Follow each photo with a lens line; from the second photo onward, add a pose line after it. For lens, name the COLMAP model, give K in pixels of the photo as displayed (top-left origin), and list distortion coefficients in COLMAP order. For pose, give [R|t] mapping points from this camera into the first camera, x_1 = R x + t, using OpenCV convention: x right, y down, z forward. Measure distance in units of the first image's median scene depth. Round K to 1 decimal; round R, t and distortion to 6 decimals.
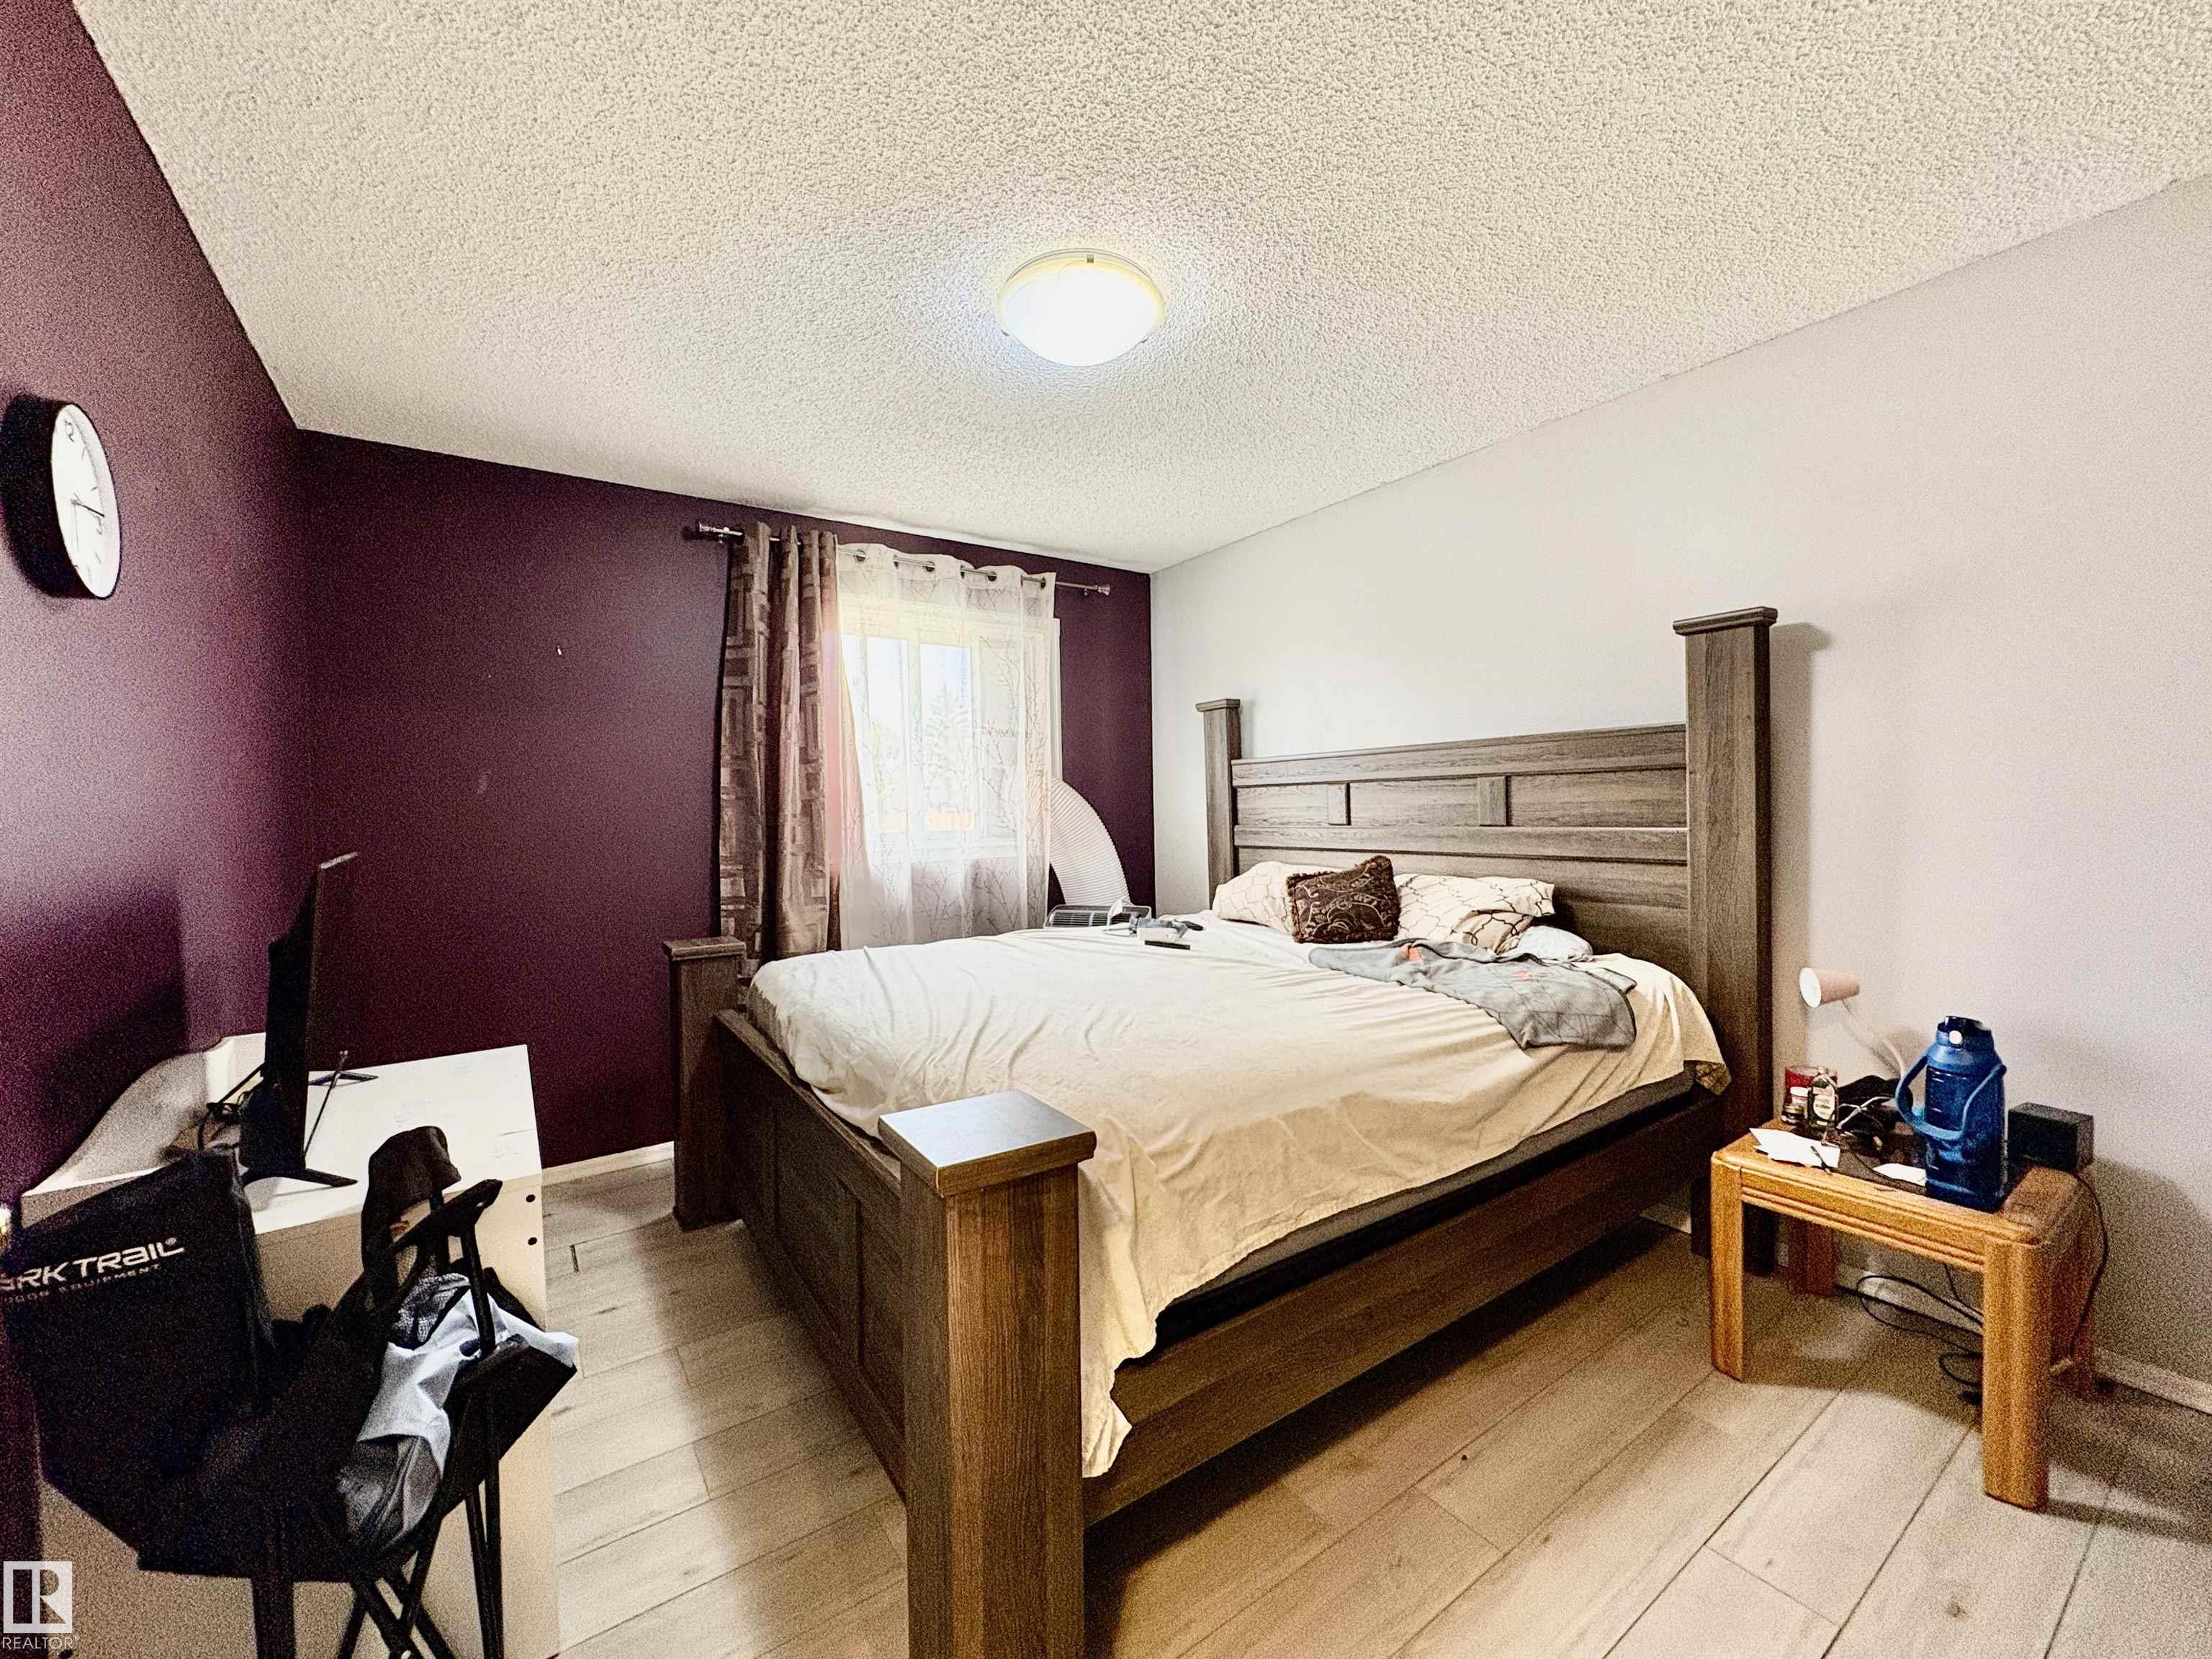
lens RADIAL K [[877.6, 0, 1099.6], [0, 877.6, 833.2], [0, 0, 1]] dist [0.000181, -0.000032]
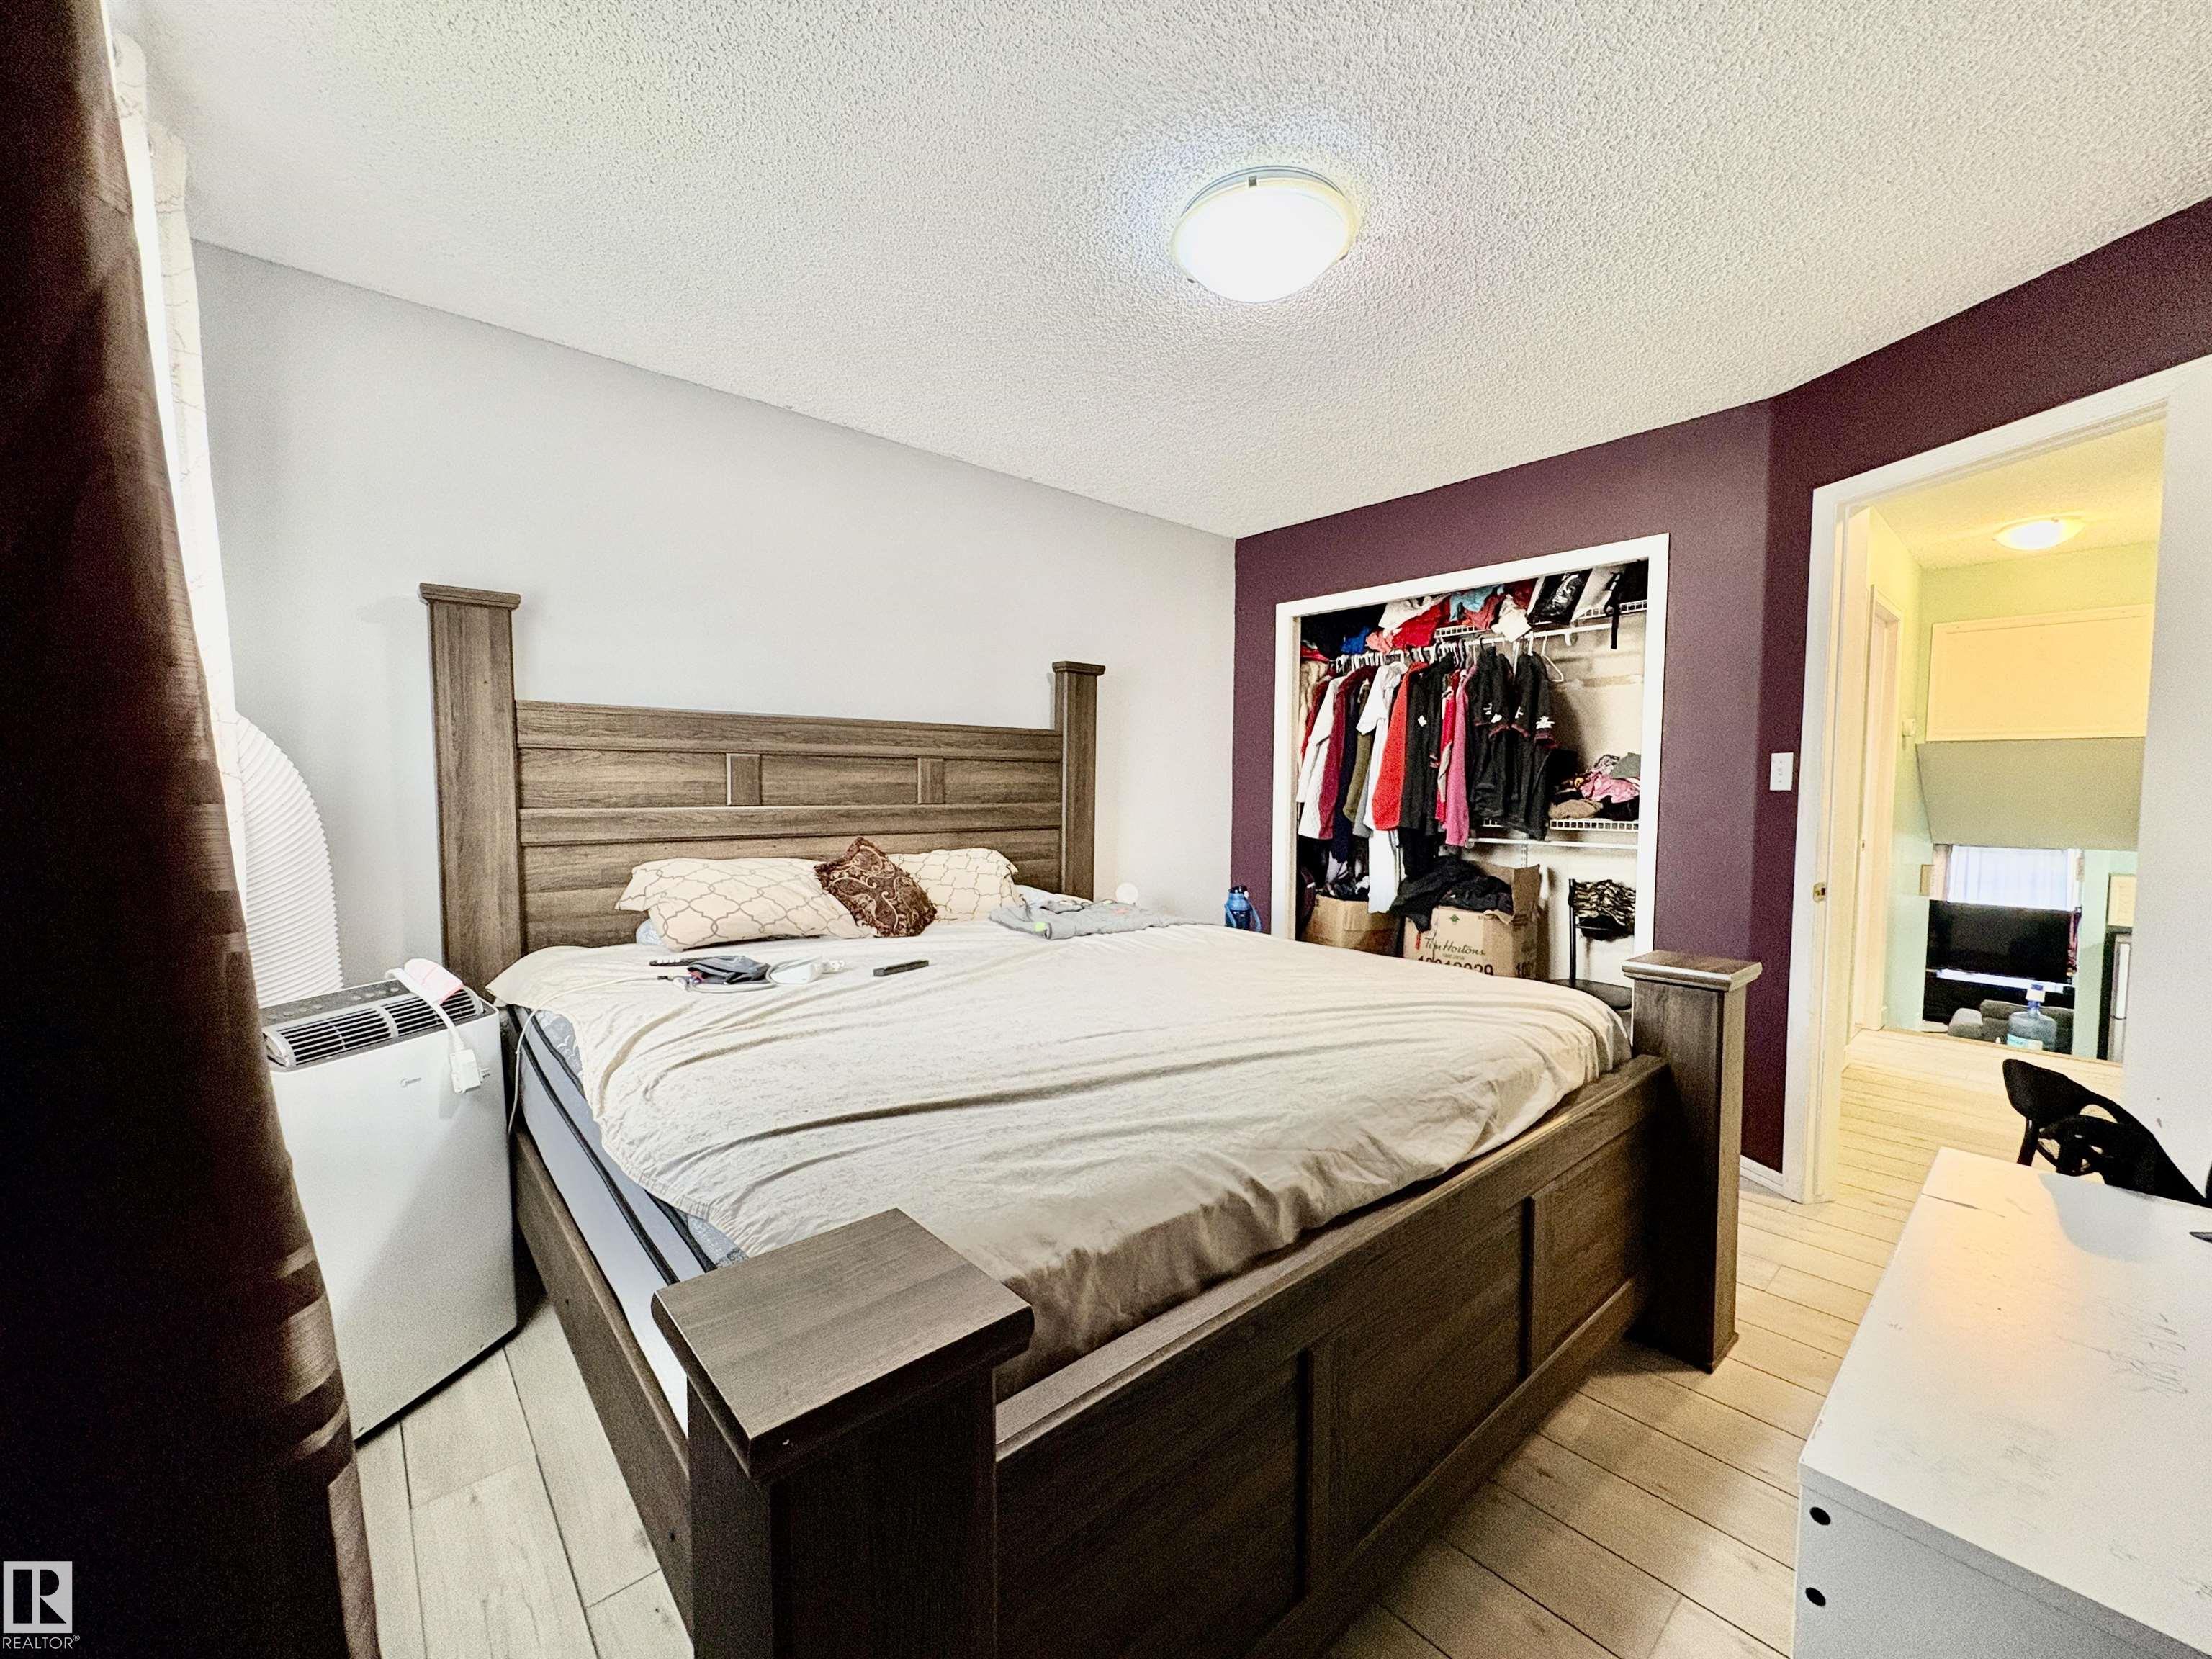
lens RADIAL K [[877.6, 0, 1091.9], [0, 877.6, 829.9], [0, 0, 1]] dist [0.000181, -0.000032]
pose [[-0.113826, -0.035117, 0.992880, -0.684427], [0.023259, 0.999007, 0.038000, -0.012840], [-0.993228, 0.027419, -0.112896, 0.943355]]
